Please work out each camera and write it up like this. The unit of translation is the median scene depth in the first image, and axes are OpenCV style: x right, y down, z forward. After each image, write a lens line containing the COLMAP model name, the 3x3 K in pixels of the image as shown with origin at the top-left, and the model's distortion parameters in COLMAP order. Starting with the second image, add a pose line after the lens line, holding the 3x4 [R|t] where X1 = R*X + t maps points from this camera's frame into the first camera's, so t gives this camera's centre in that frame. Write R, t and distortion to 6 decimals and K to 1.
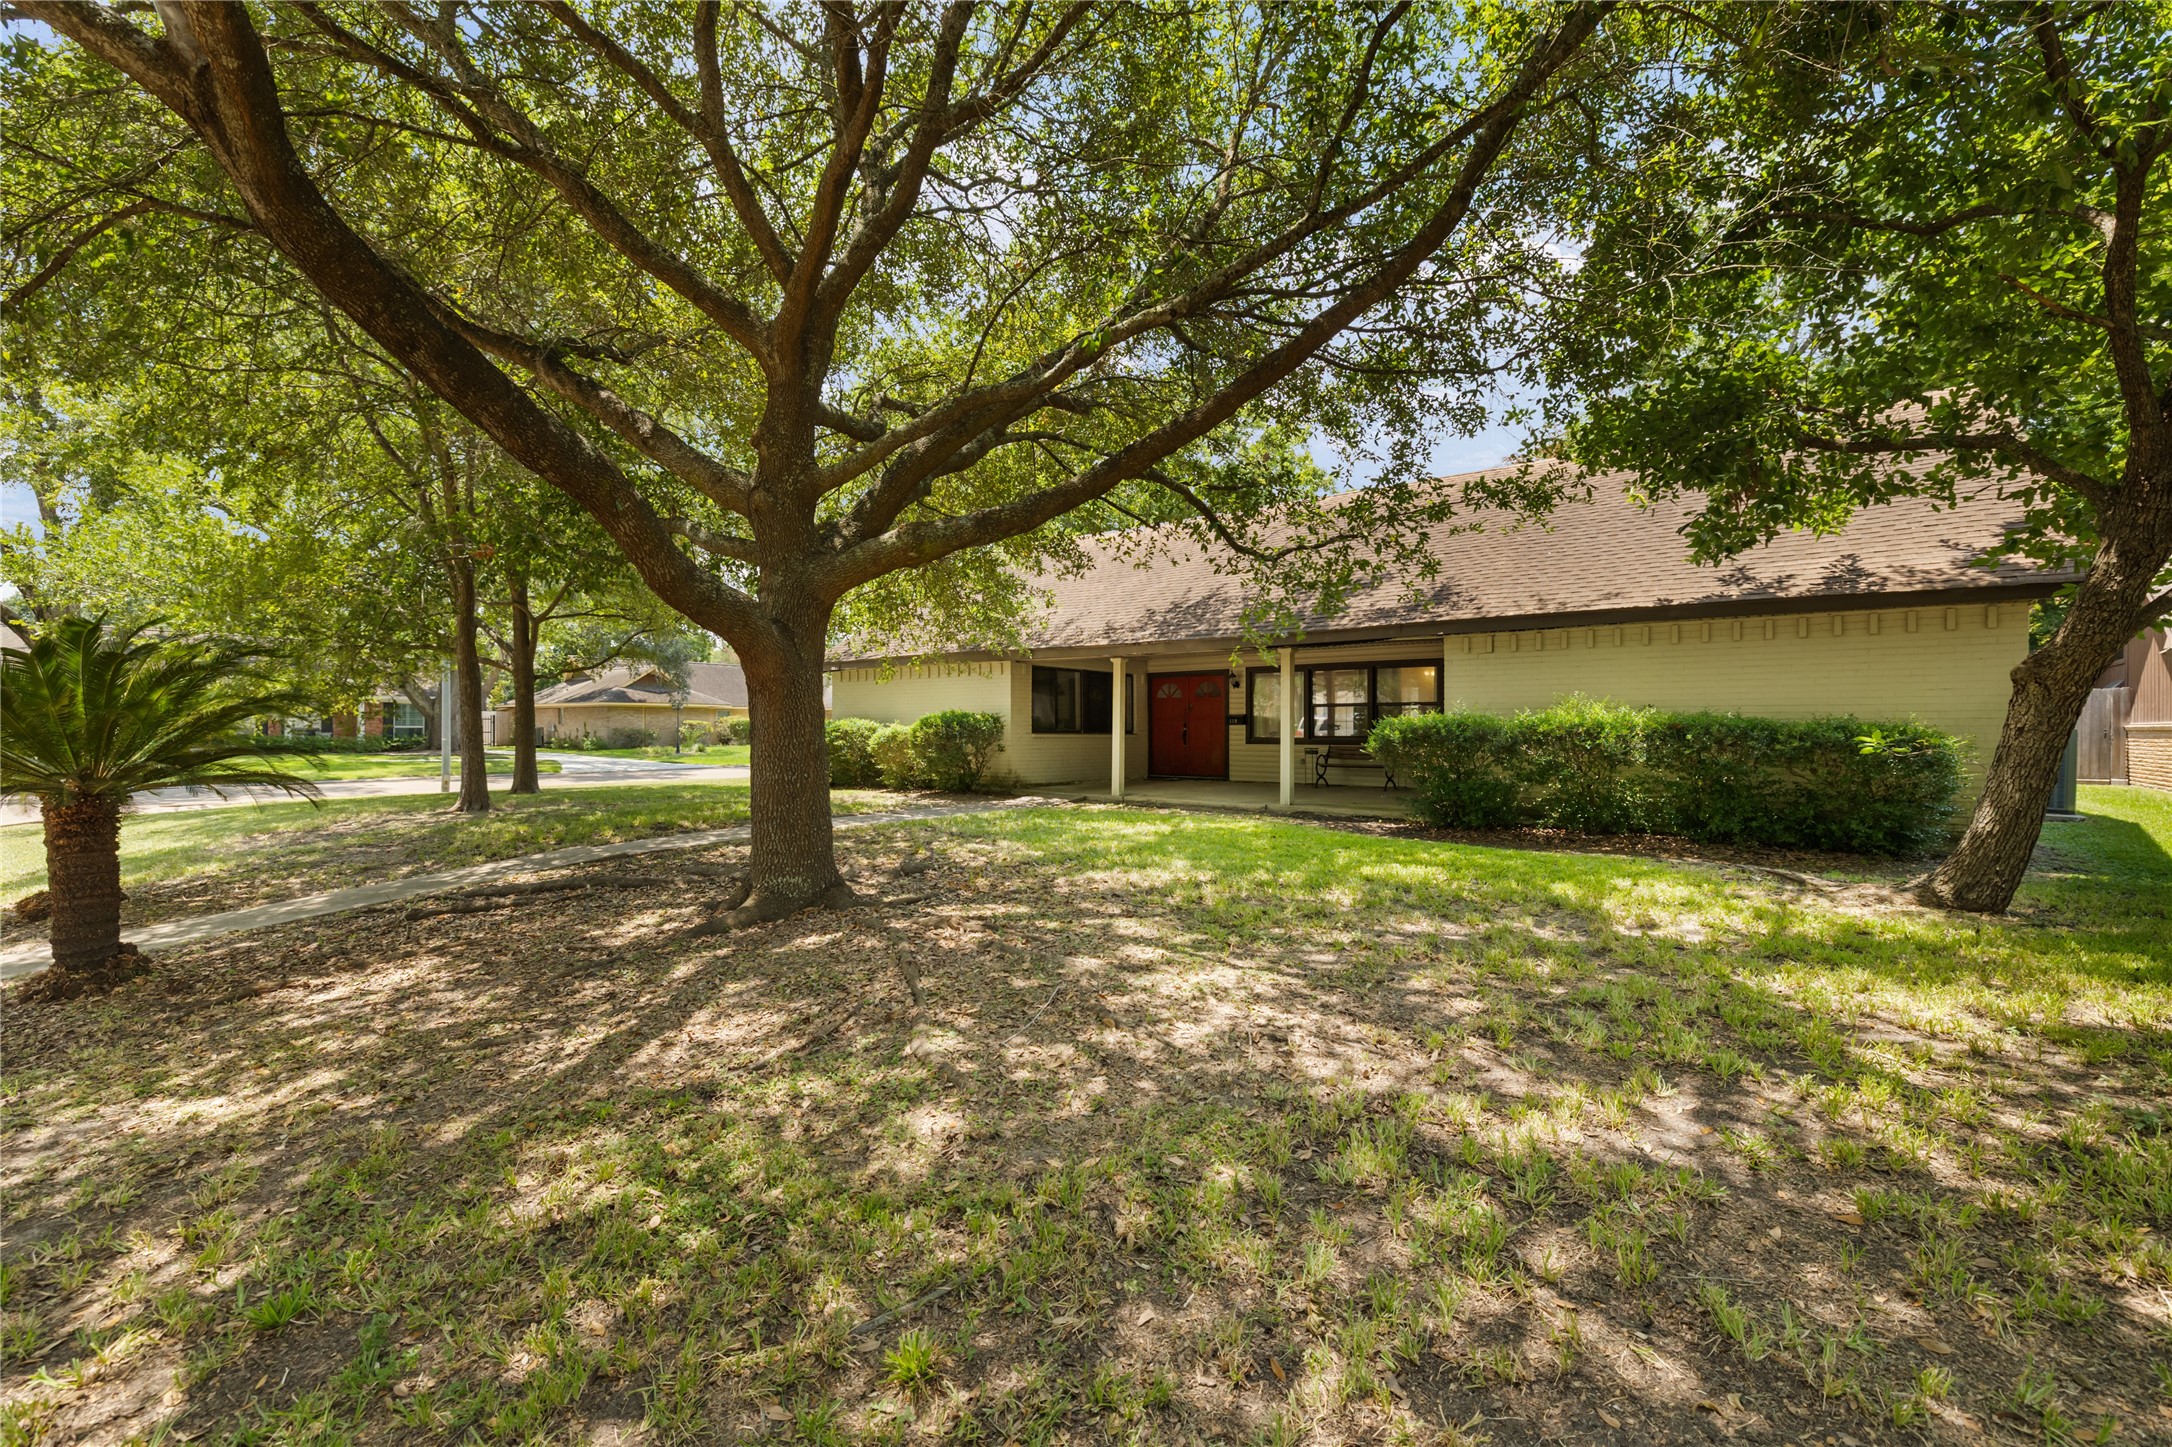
lens RADIAL K [[927.3, 0, 1082.9], [0, 927.3, 728.3], [0, 0, 1]] dist [0.001826, 0.000744]
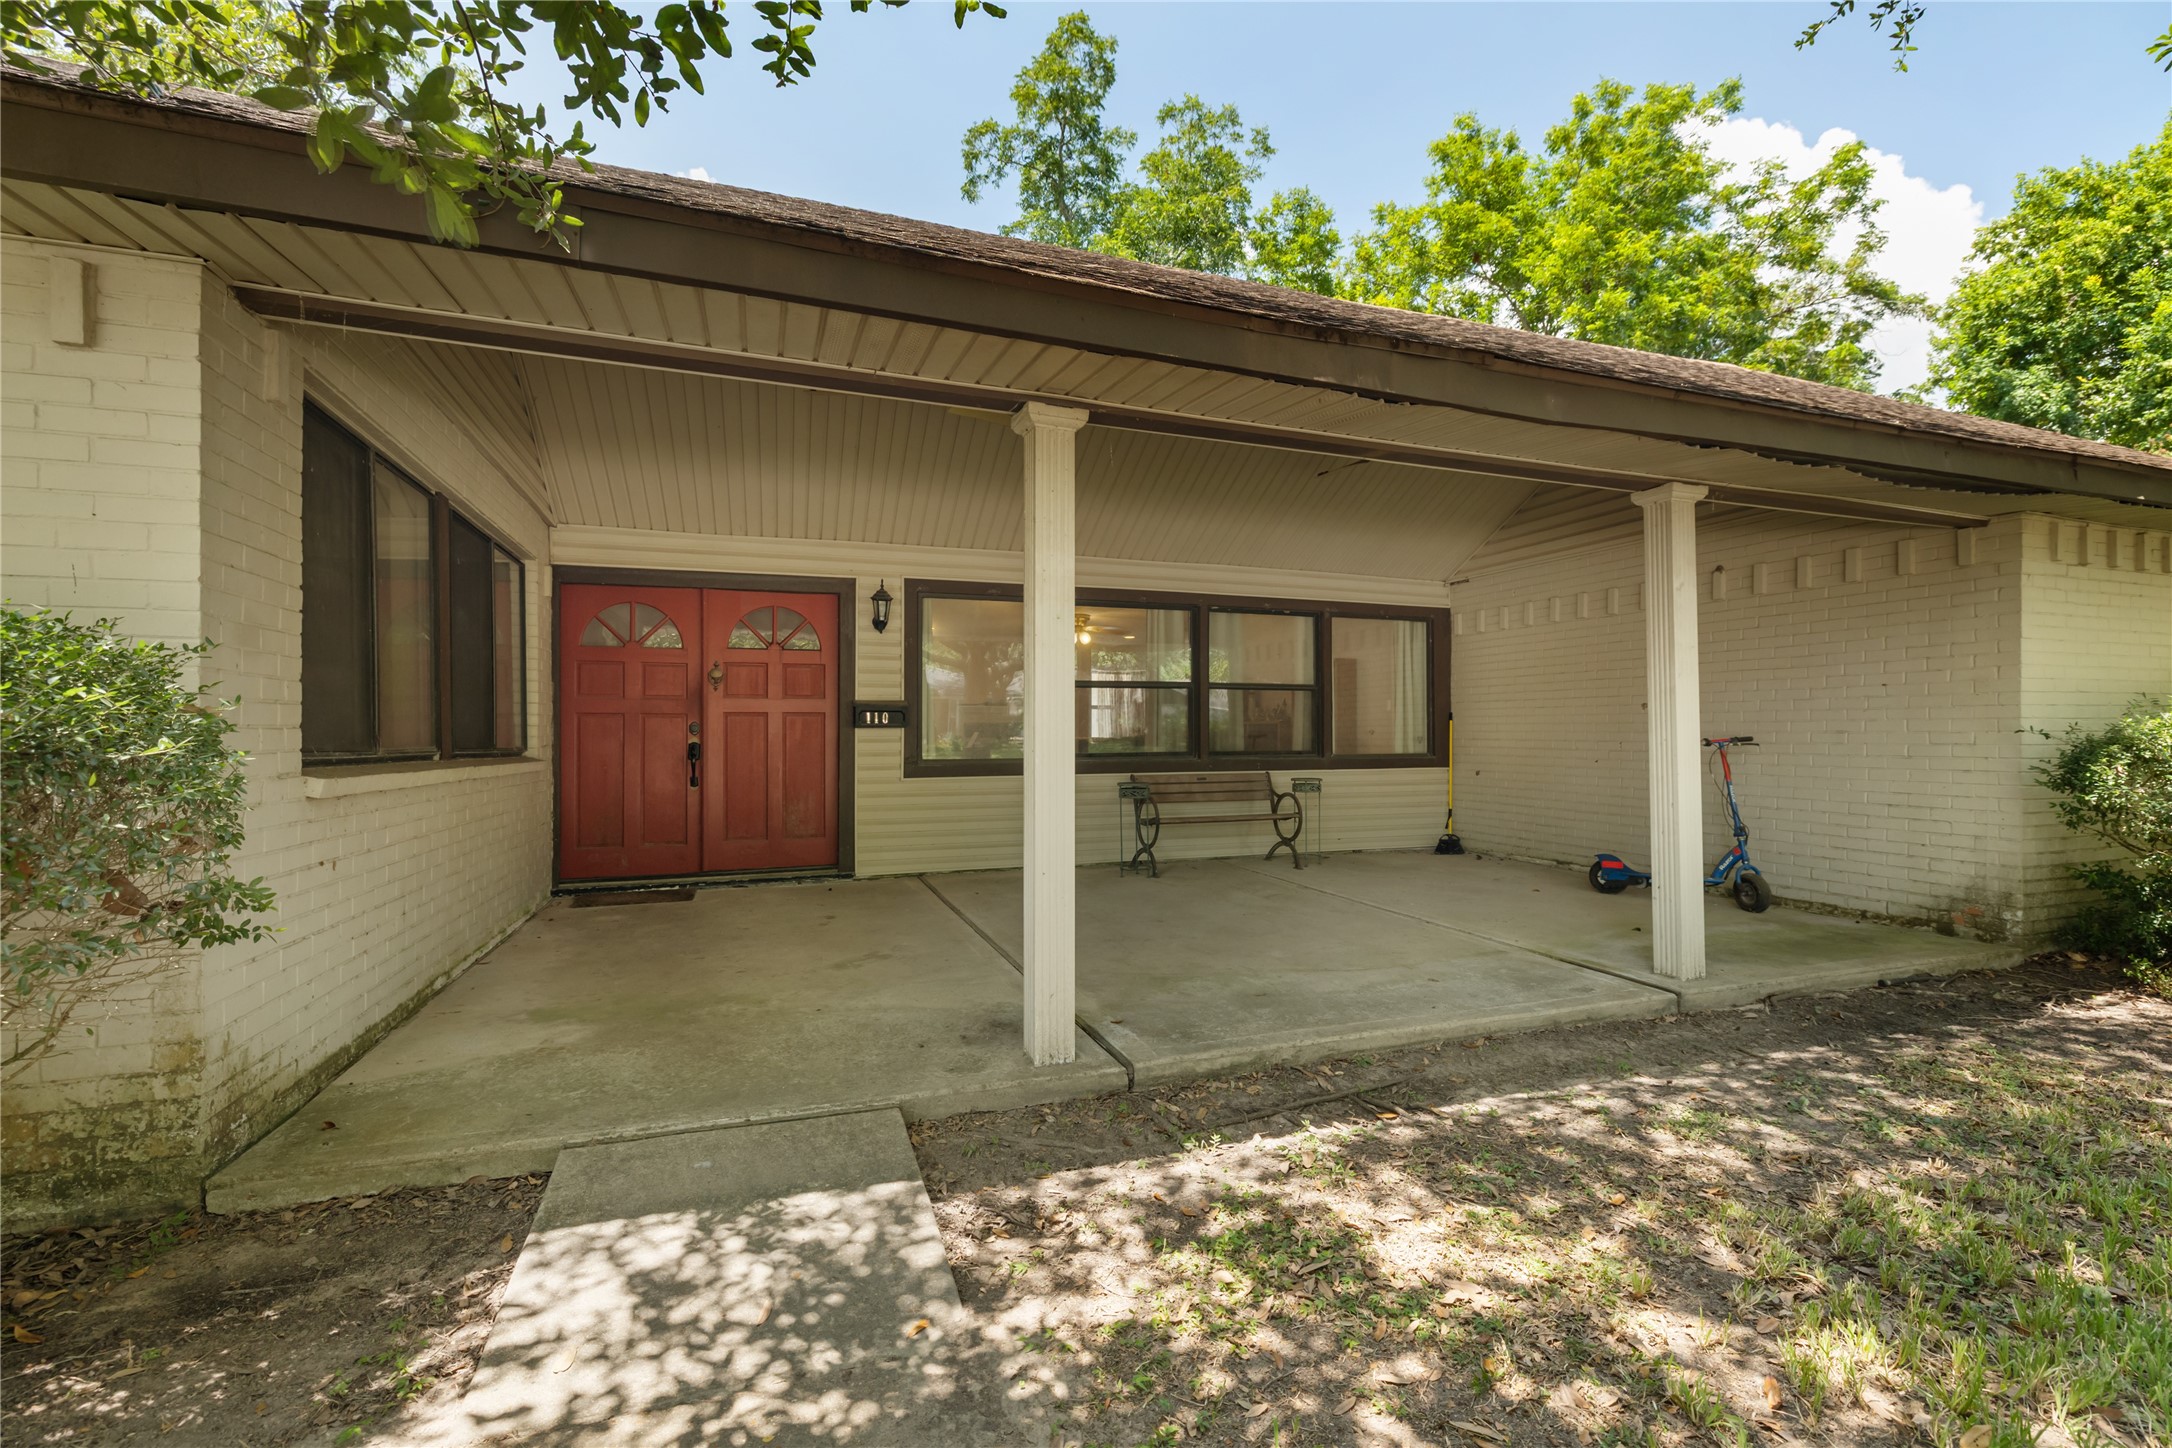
lens RADIAL K [[927.3, 0, 1083.5], [0, 927.3, 732.5], [0, 0, 1]] dist [0.001826, 0.000744]
pose [[0.592654, 0.004173, 0.805446, -0.092923], [-0.002842, 0.999991, -0.003089, -0.002140], [-0.805452, -0.000458, 0.592661, 0.785997]]
